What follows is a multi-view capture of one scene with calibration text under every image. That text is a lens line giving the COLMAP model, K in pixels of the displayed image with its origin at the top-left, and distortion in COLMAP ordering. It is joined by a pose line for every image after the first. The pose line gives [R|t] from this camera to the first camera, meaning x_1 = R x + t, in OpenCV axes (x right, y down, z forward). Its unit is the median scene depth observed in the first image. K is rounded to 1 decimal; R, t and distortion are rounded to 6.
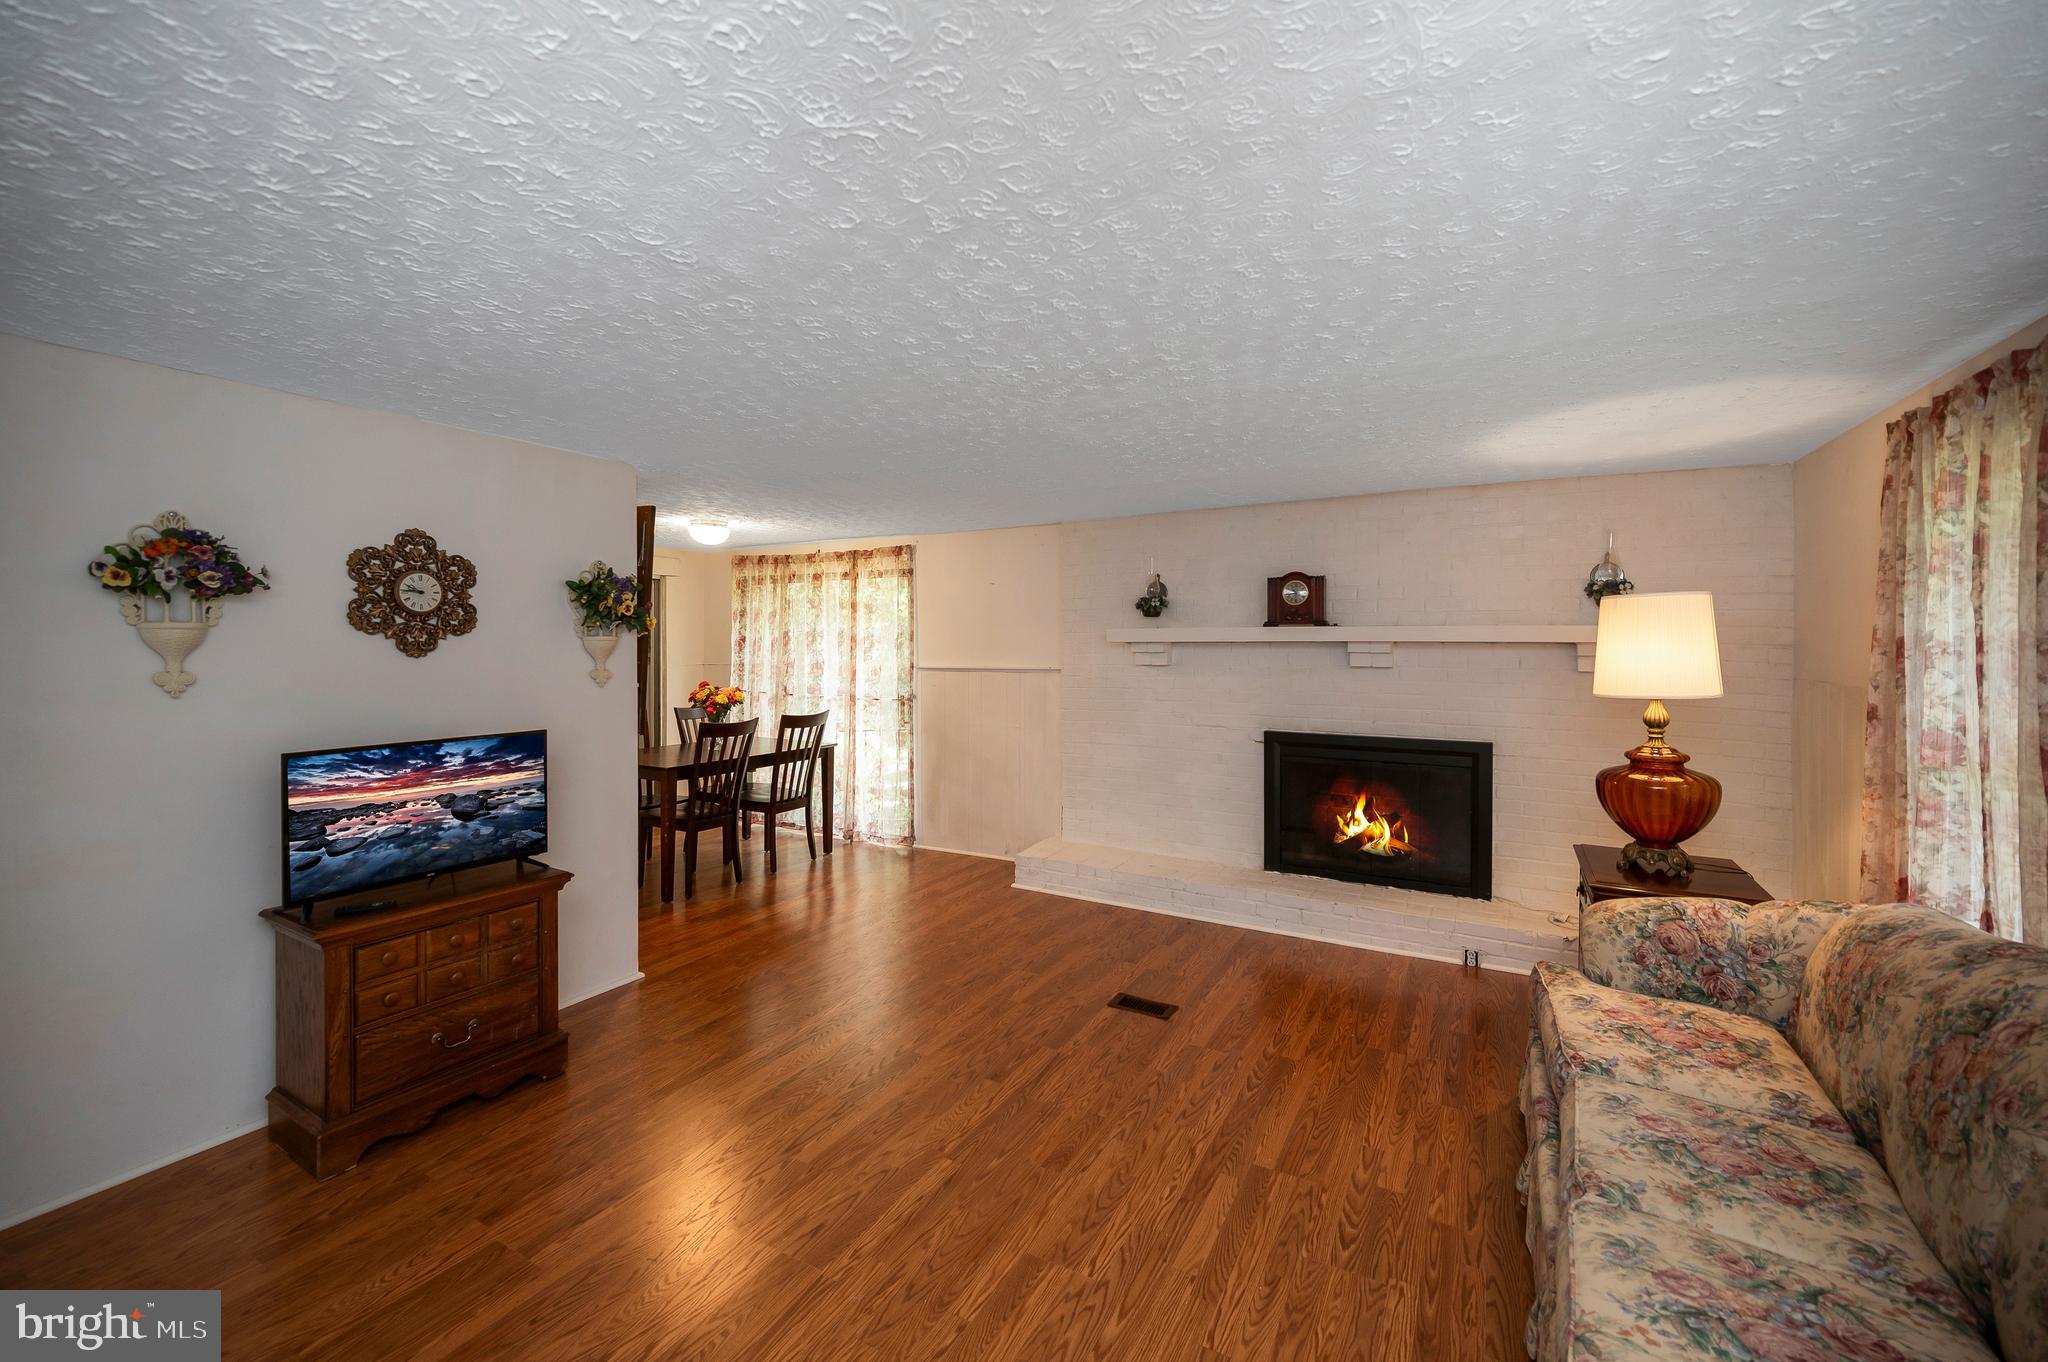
lens RADIAL K [[835.3, 0, 1017.7], [0, 835.3, 654.8], [0, 0, 1]] dist [0.000685, -0.000724]
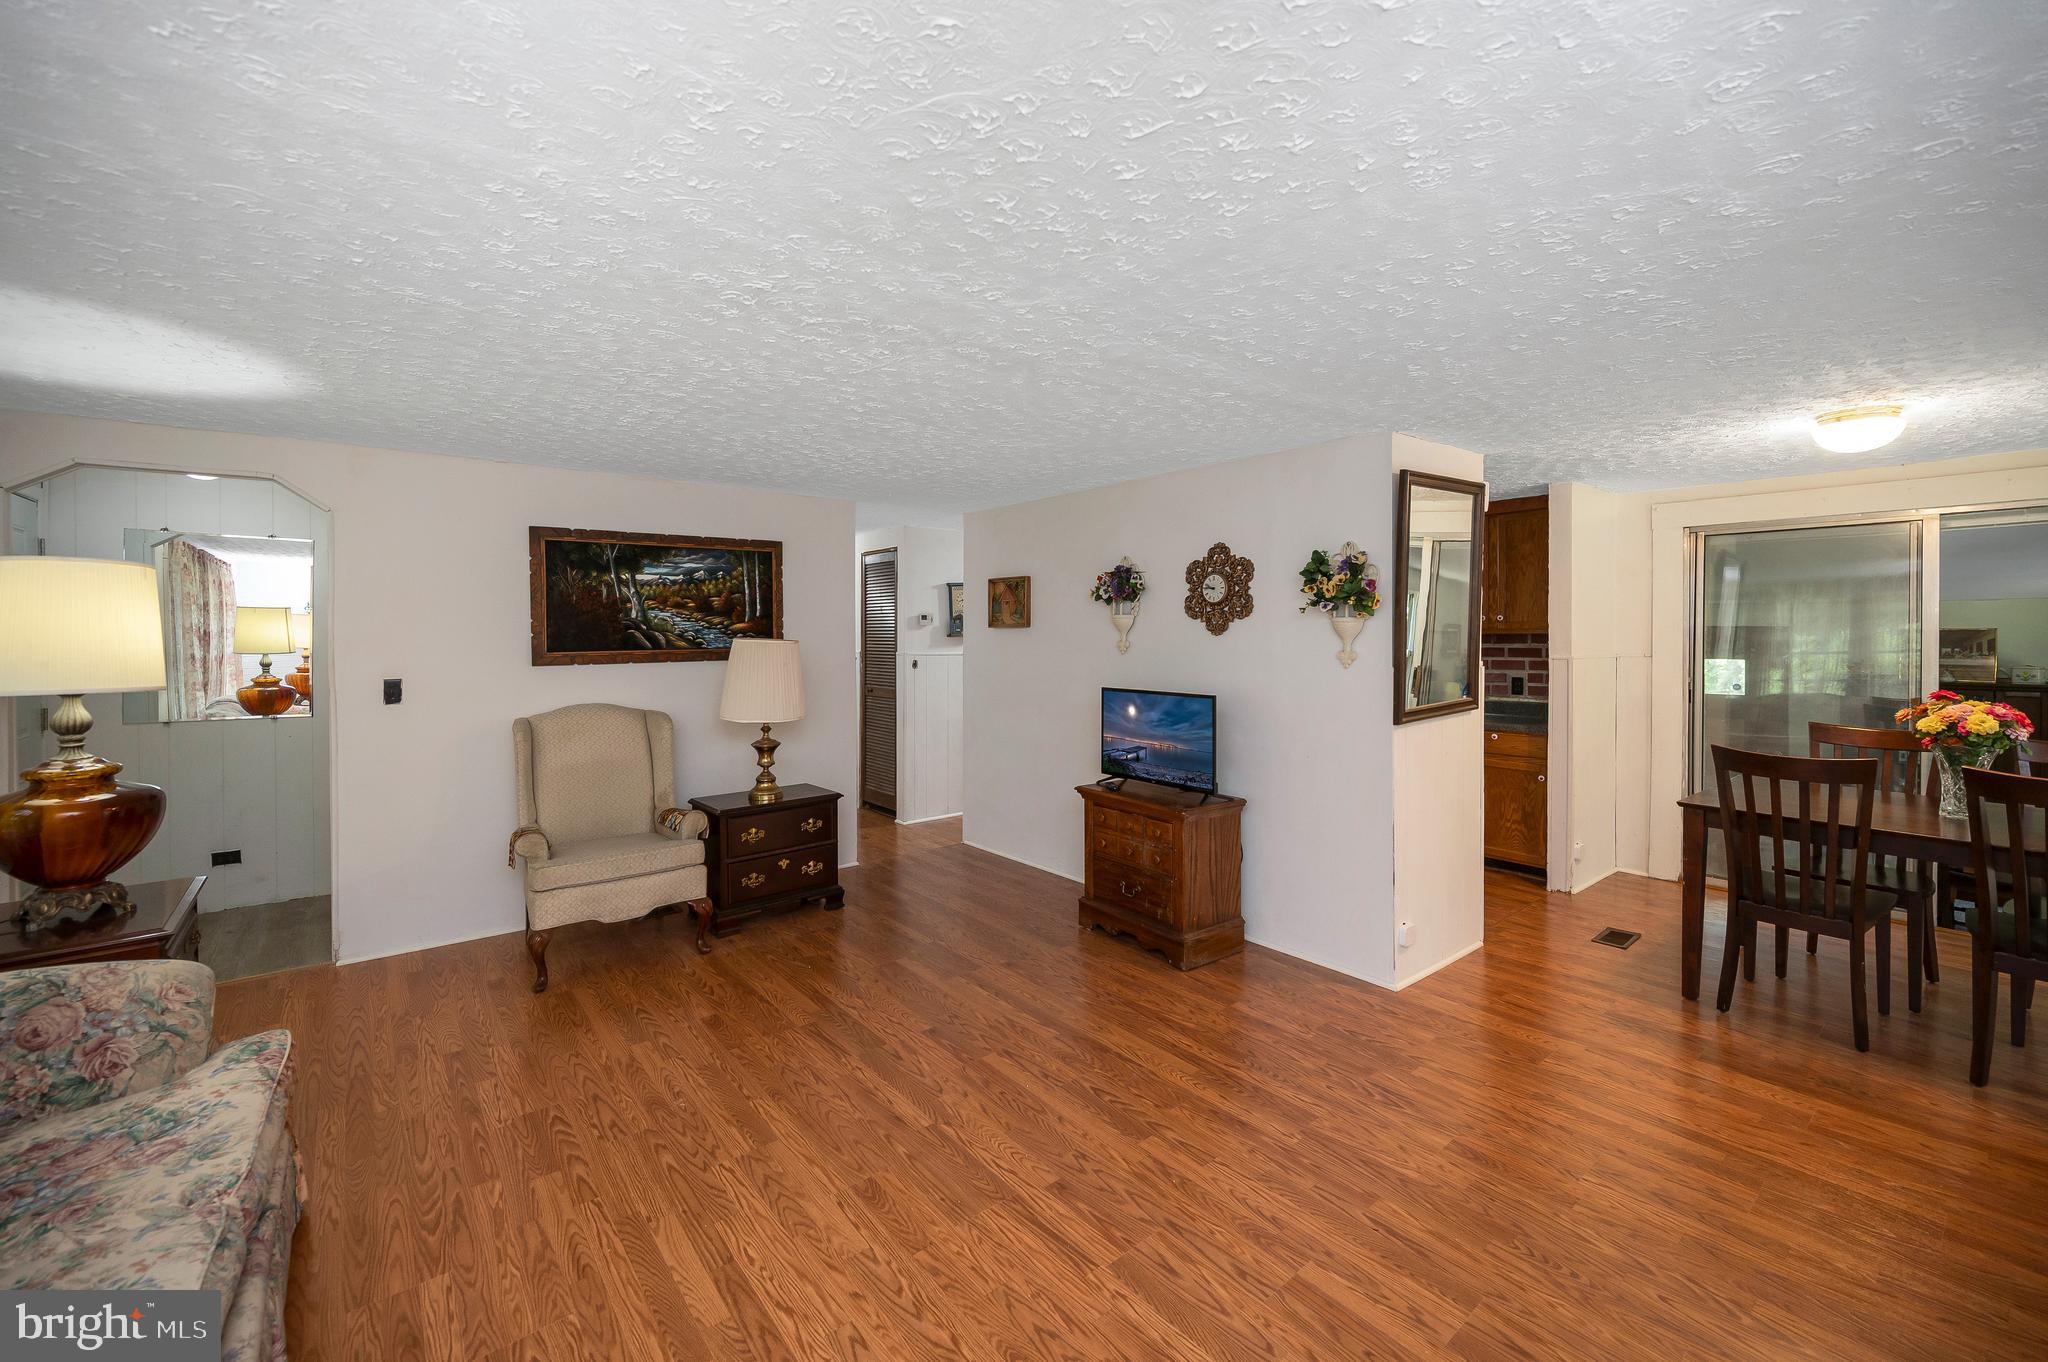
lens RADIAL K [[835.3, 0, 1042.4], [0, 835.3, 638.2], [0, 0, 1]] dist [0.000685, -0.000724]
pose [[-0.353144, 0.016869, -0.935417, 0.695771], [-0.005609, 0.999781, 0.020147, -0.018926], [0.935552, 0.012361, -0.352972, 1.251666]]
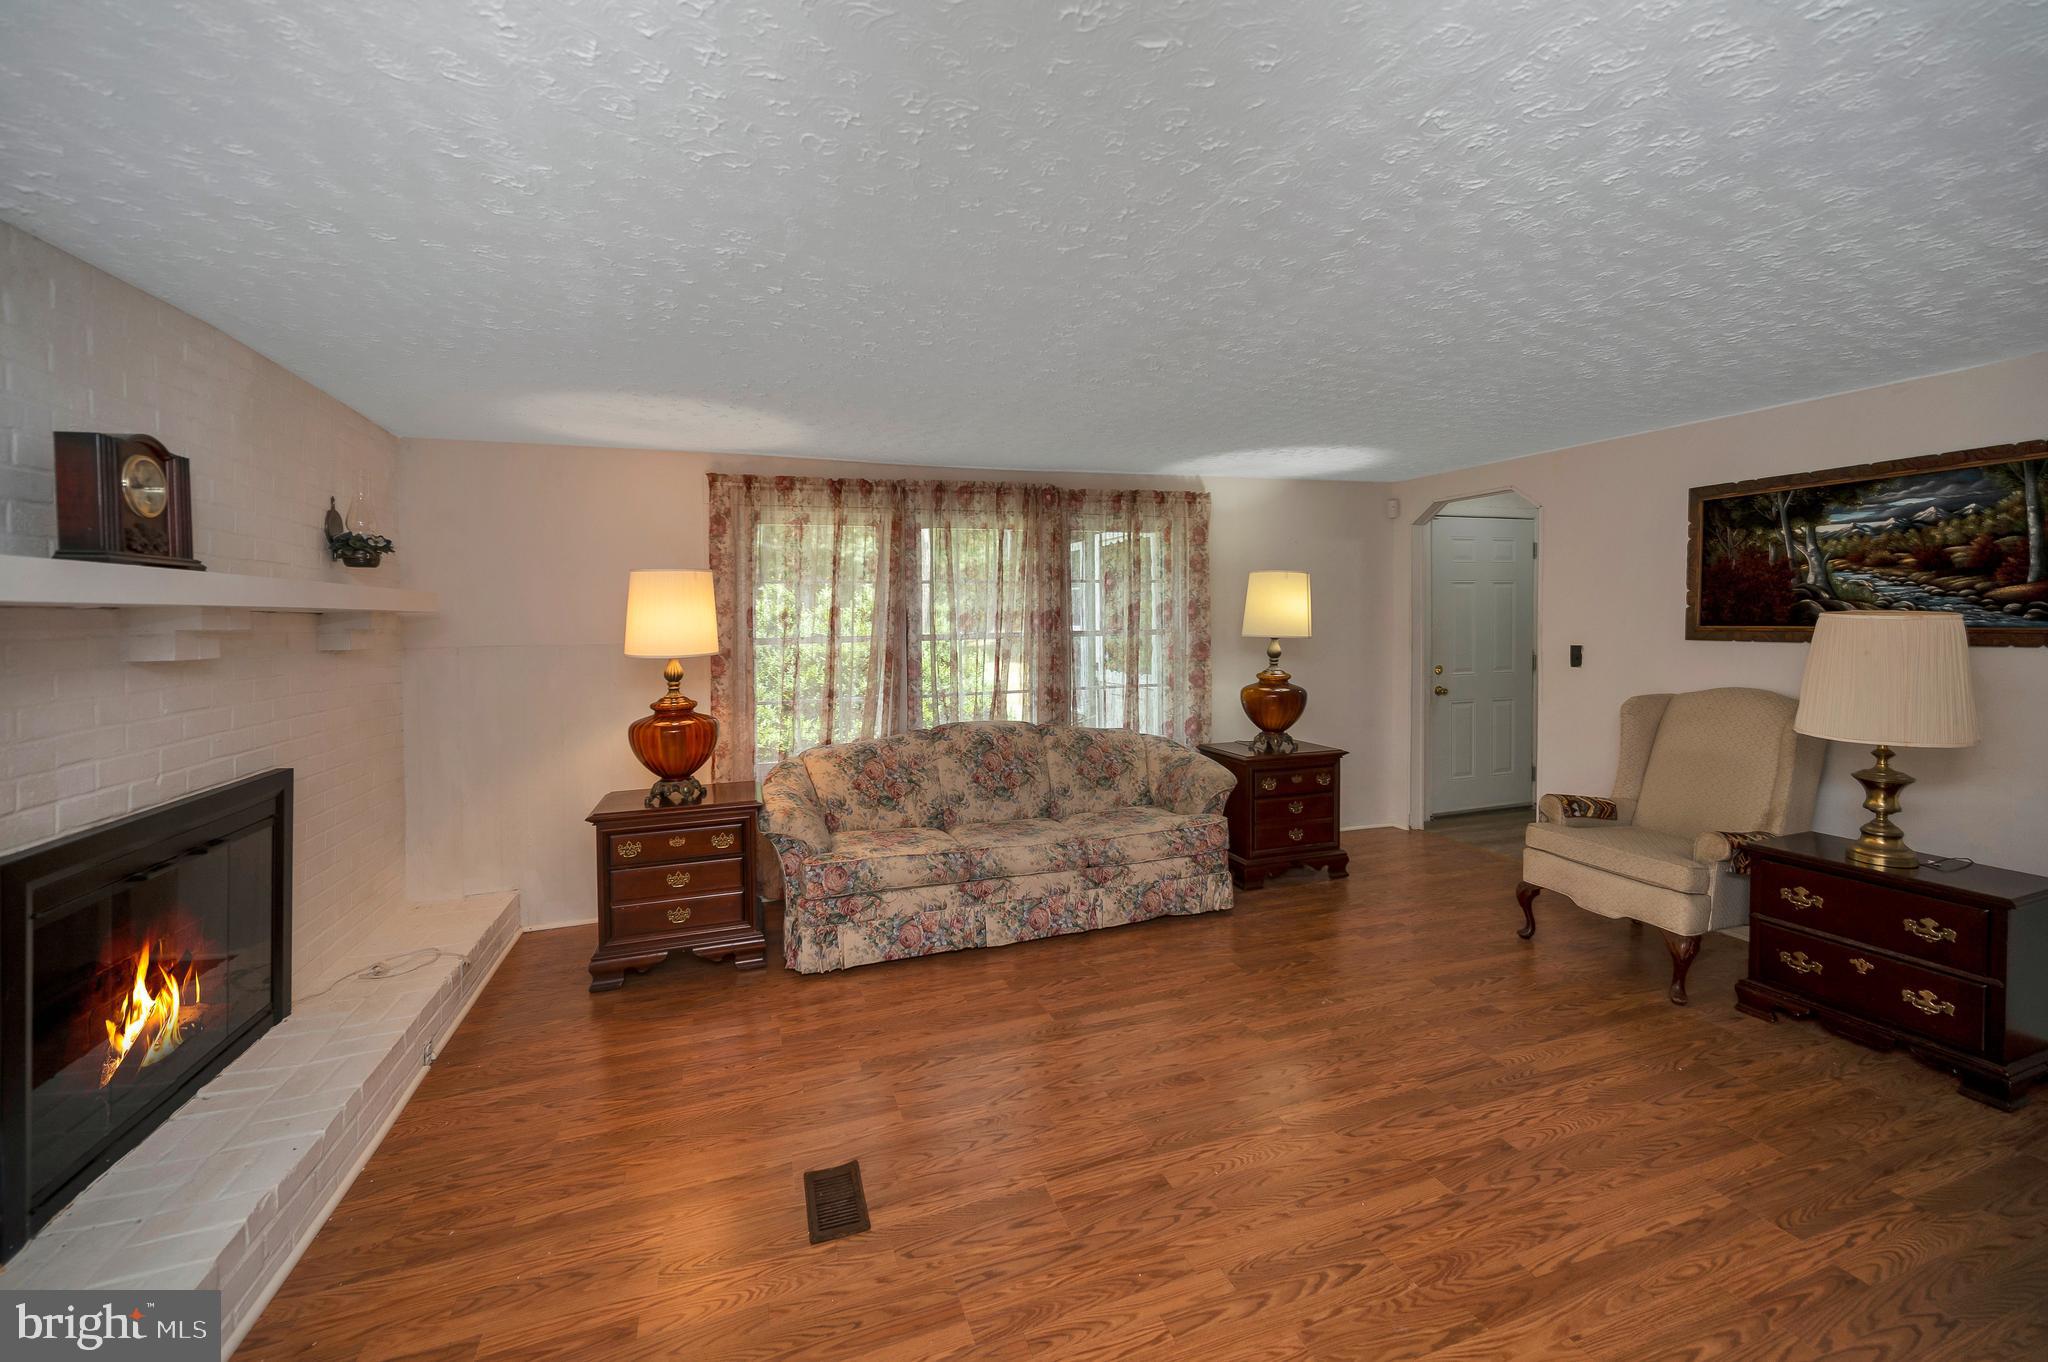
lens RADIAL K [[835.3, 0, 1022.7], [0, 835.3, 626.3], [0, 0, 1]] dist [0.000685, -0.000724]
pose [[-0.748247, 0.001363, 0.663418, -0.430558], [0.021890, 0.999504, 0.022635, -0.011852], [-0.663059, 0.031459, -0.747906, 1.622906]]
